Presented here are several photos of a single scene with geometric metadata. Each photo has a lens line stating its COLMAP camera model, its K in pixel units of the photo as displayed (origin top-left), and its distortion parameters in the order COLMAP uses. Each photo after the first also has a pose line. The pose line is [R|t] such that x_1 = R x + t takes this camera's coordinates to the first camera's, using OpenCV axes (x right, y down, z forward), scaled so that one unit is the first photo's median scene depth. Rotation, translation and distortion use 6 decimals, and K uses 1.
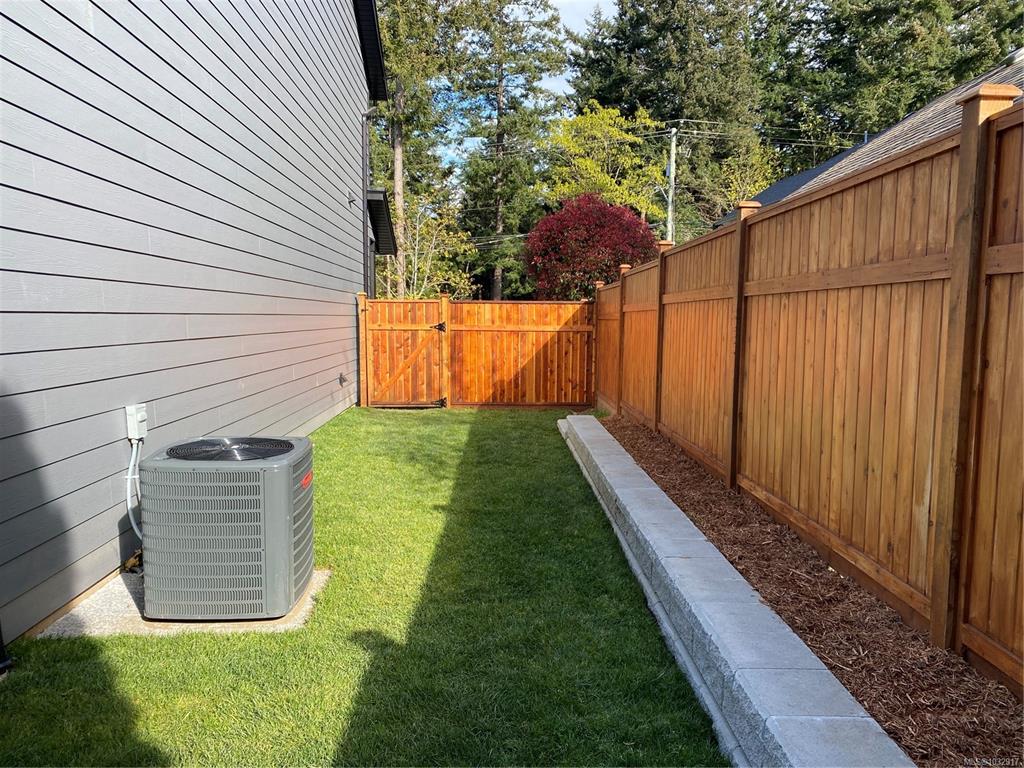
lens RADIAL K [[786.4, 0, 512.0], [0, 786.4, 384.0], [0, 0, 1]] dist [0.153449, -0.228292]
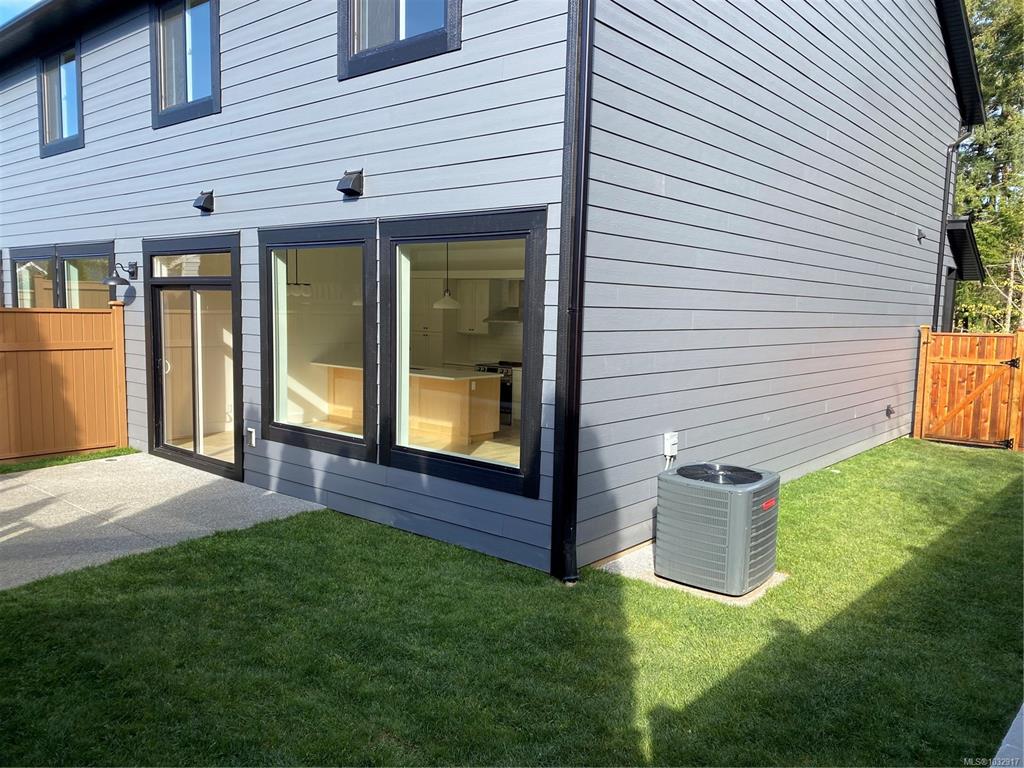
lens RADIAL K [[771.6, 0, 506.7], [0, 771.6, 390.0], [0, 0, 1]] dist [0.066995, -0.092883]
pose [[0.737036, 0.071503, -0.672060, 0.255712], [-0.069509, 0.997134, 0.029859, -0.072370], [0.672269, 0.024707, 0.739894, -0.254677]]
